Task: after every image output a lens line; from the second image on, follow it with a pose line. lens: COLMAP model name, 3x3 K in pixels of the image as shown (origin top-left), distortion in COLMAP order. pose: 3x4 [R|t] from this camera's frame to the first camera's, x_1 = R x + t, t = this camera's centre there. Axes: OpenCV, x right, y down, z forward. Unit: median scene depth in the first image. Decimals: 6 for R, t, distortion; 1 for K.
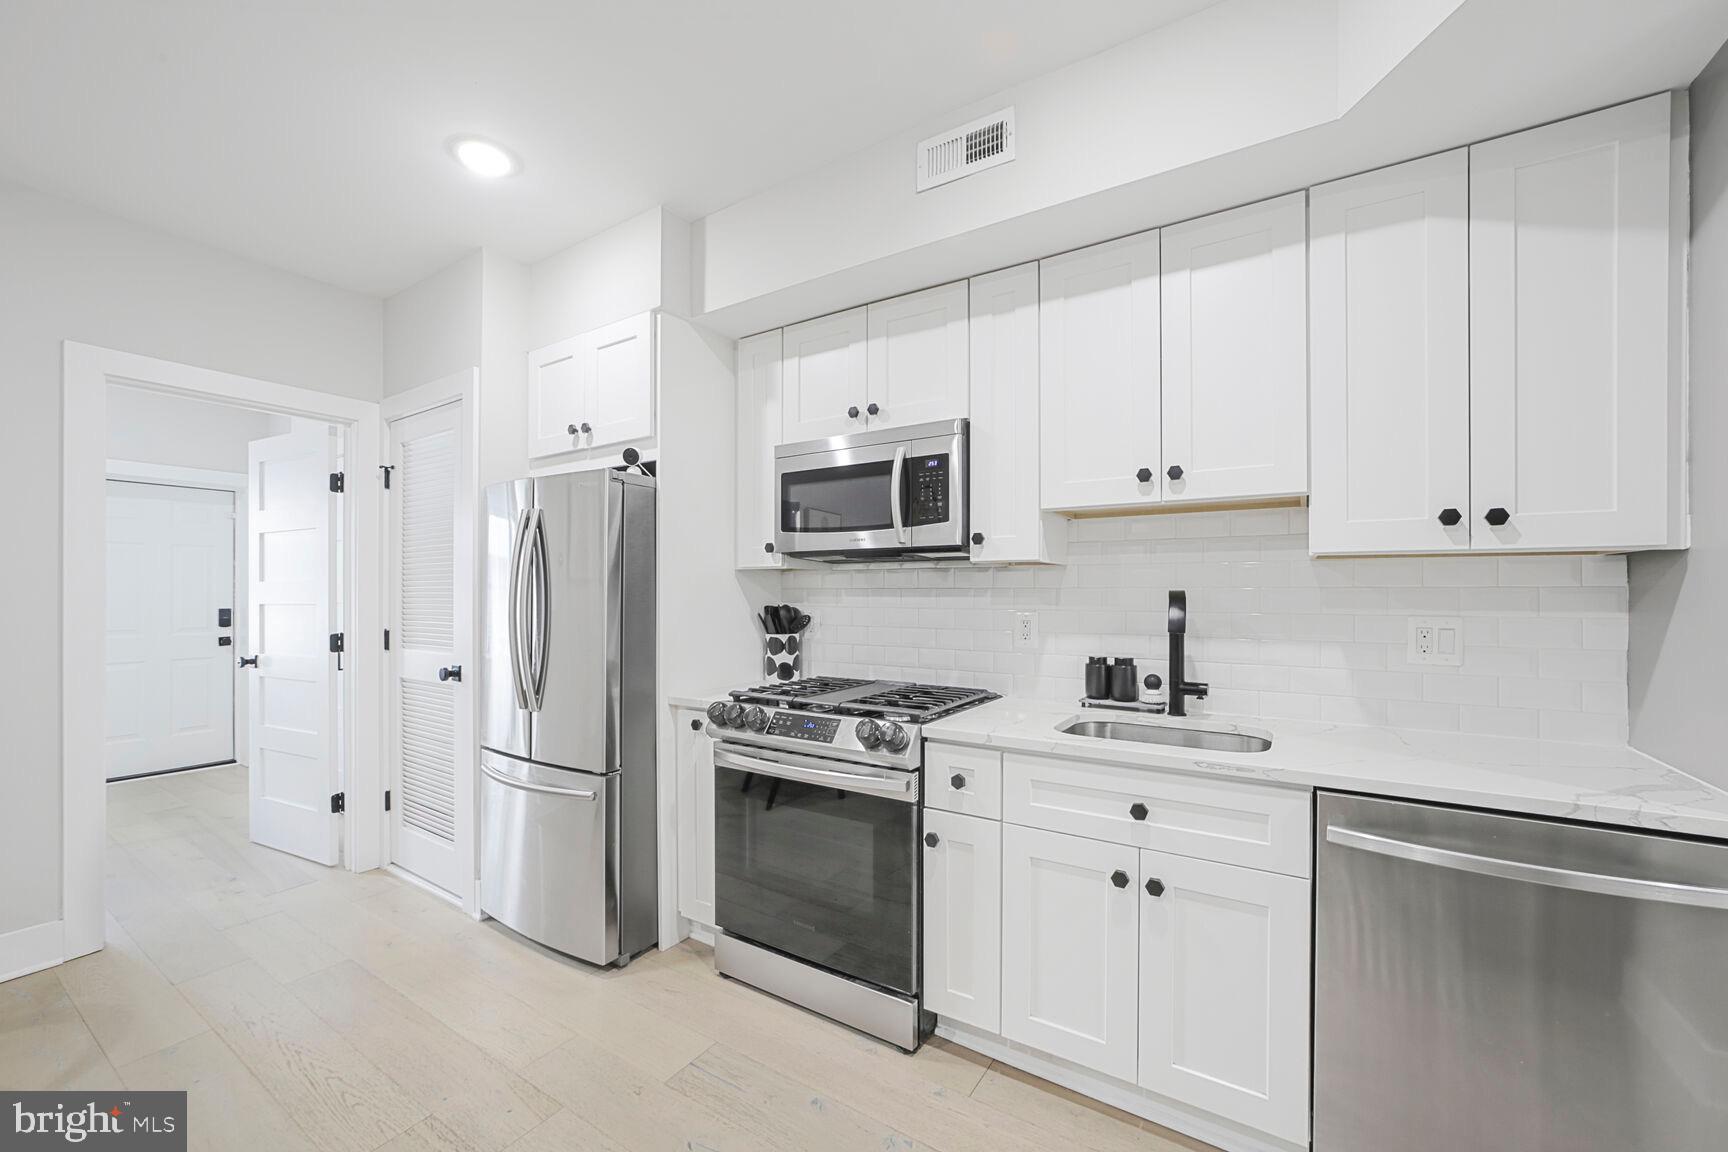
lens RADIAL K [[671.9, 0, 885.5], [0, 671.9, 591.7], [0, 0, 1]] dist [-0.009202, 0.000115]
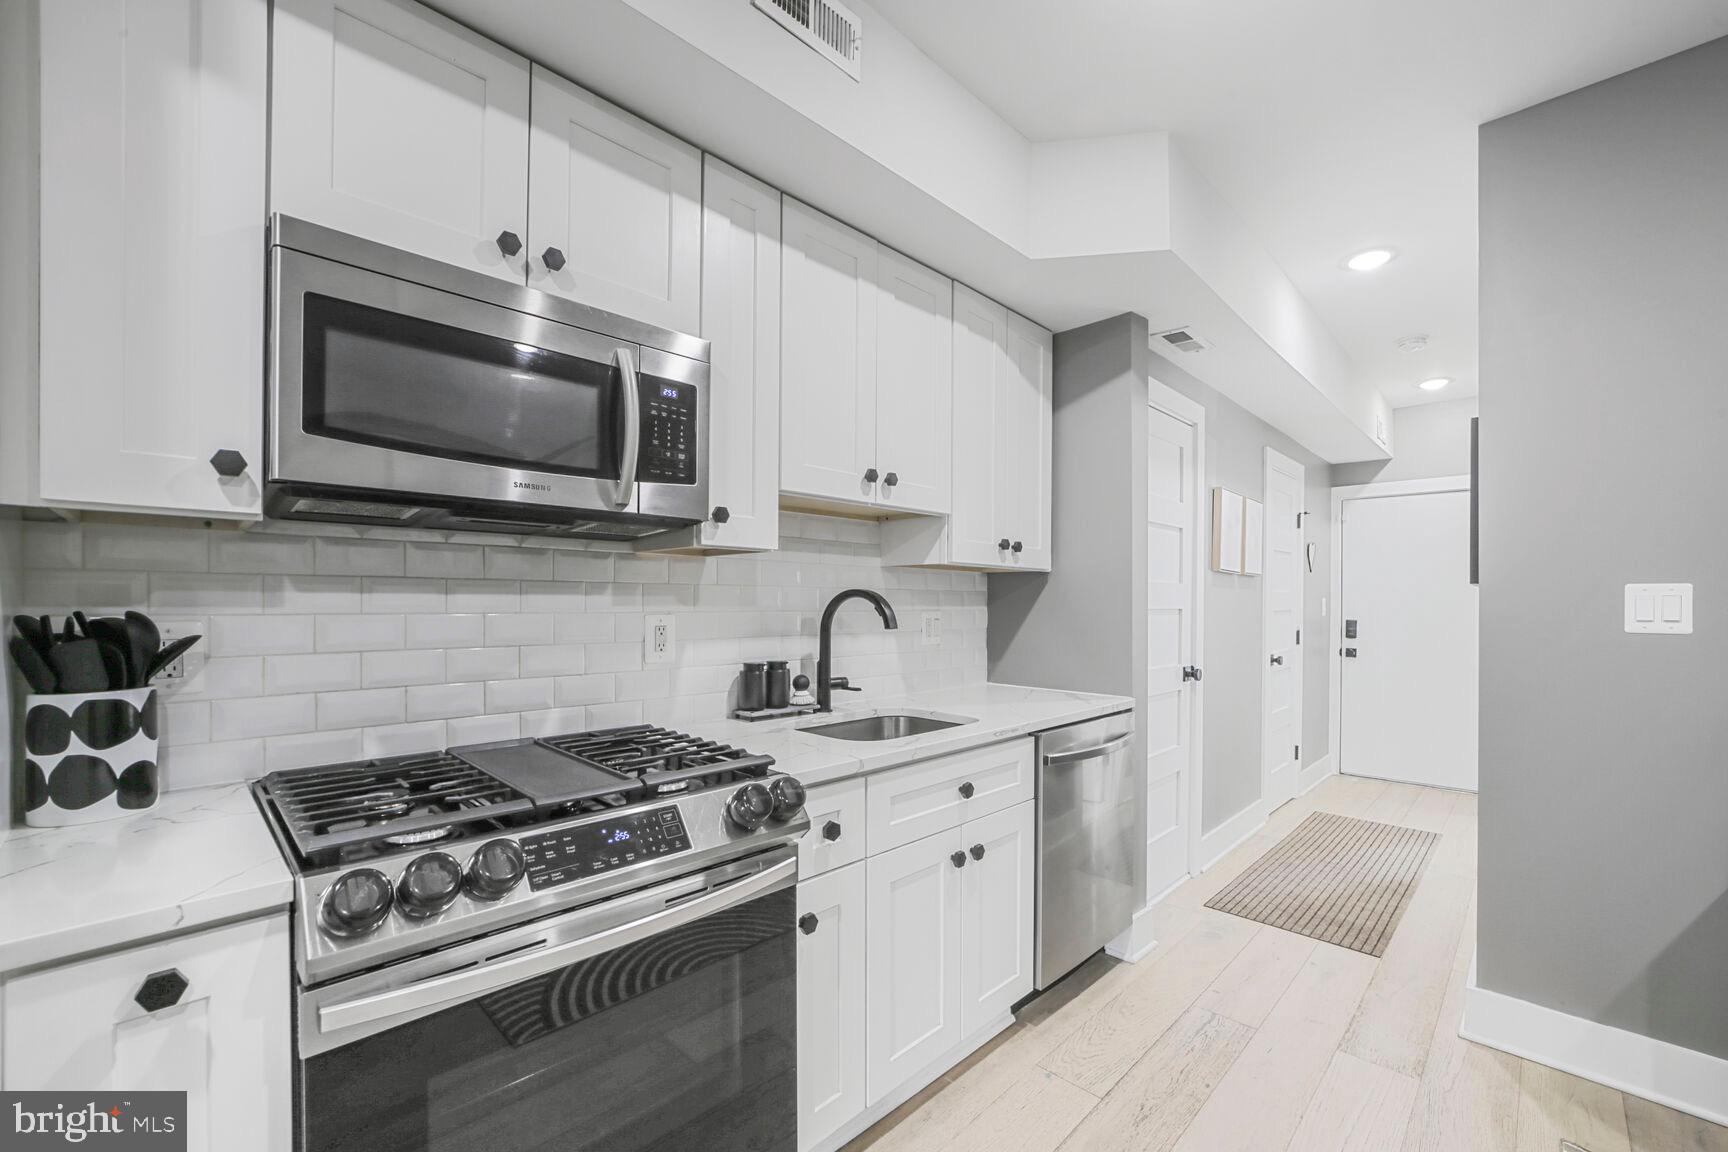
lens RADIAL K [[713.4, 0, 862.2], [0, 713.4, 601.8], [0, 0, 1]] dist [-0.012781, 0.000165]
pose [[0.226824, 0.000274, 0.973936, -0.574486], [-0.005359, 0.999985, 0.000966, 0.014591], [-0.973921, -0.005438, 0.226822, 0.653968]]
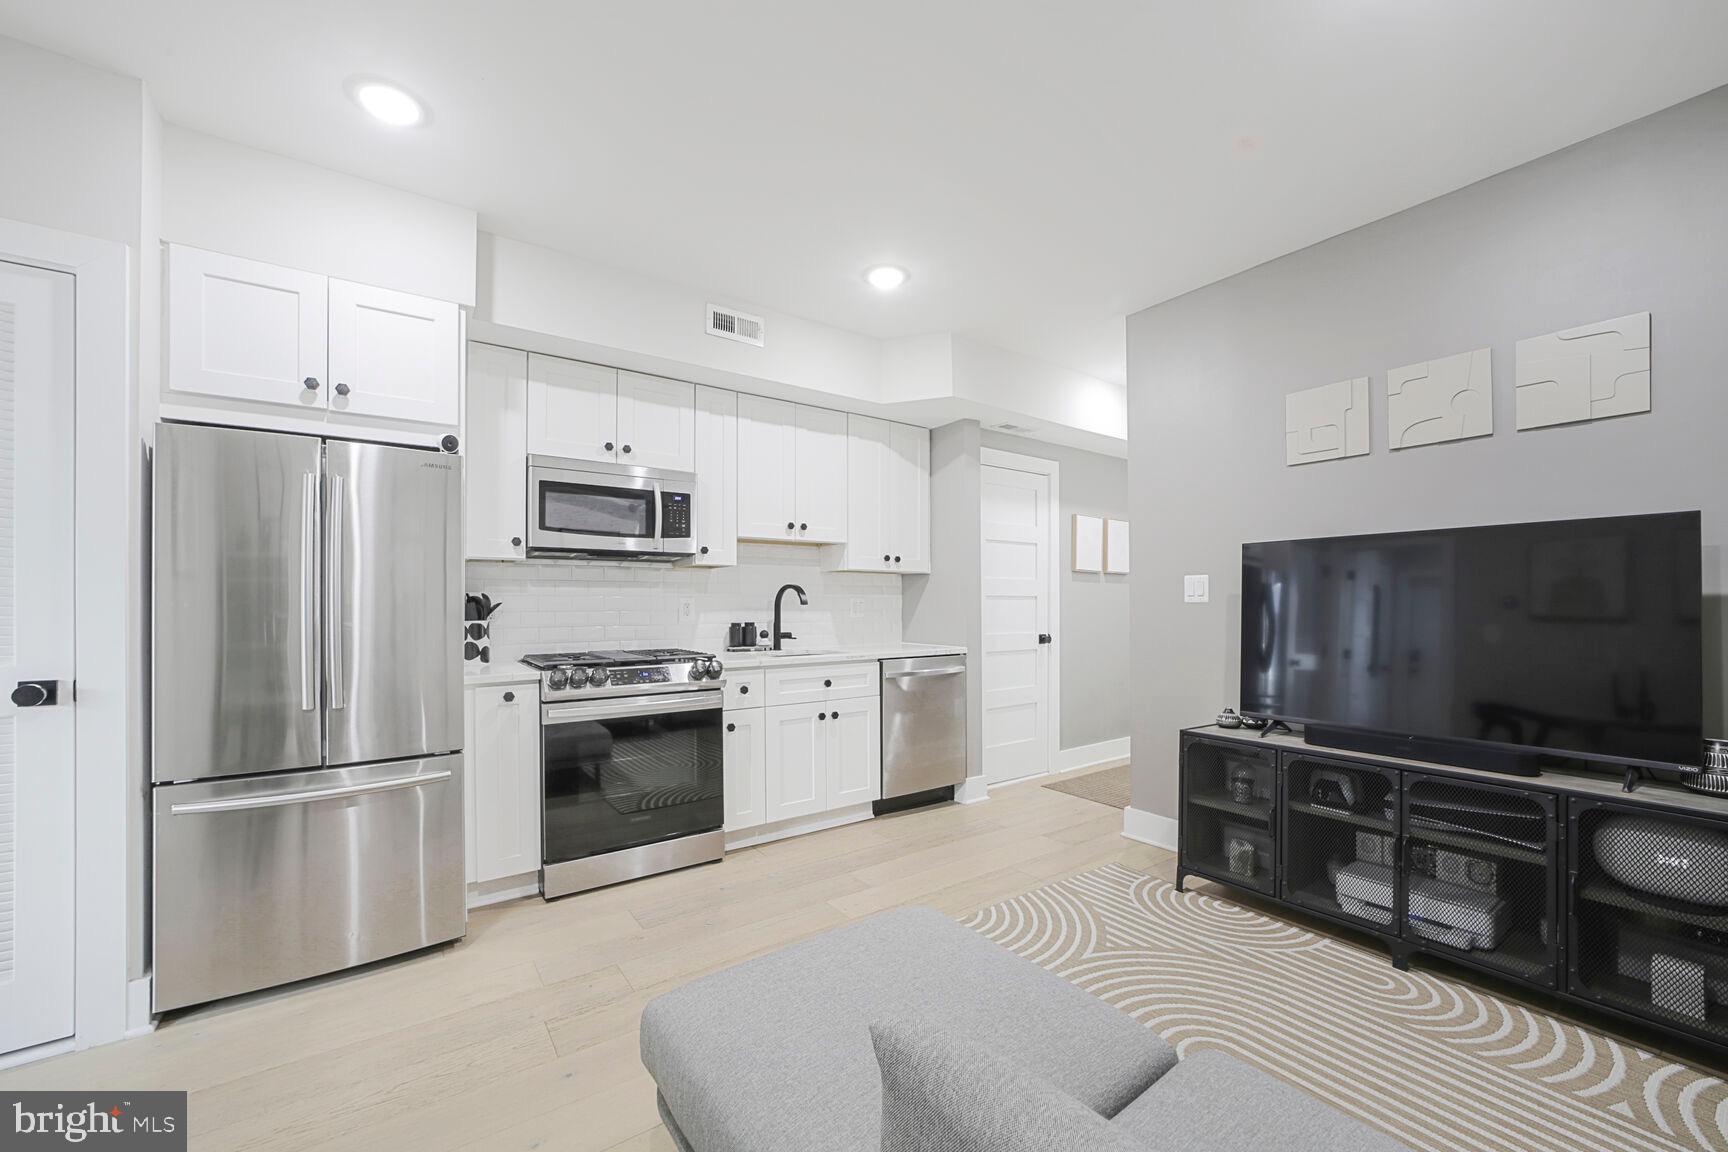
lens RADIAL K [[685.1, 0, 860.0], [0, 685.1, 597.6], [0, 0, 1]] dist [-0.010394, 0.000114]
pose [[0.392569, 0.006642, 0.919699, -1.191588], [0.002090, 0.999965, -0.008114, 0.047408], [-0.919720, 0.005107, 0.392541, 0.014915]]
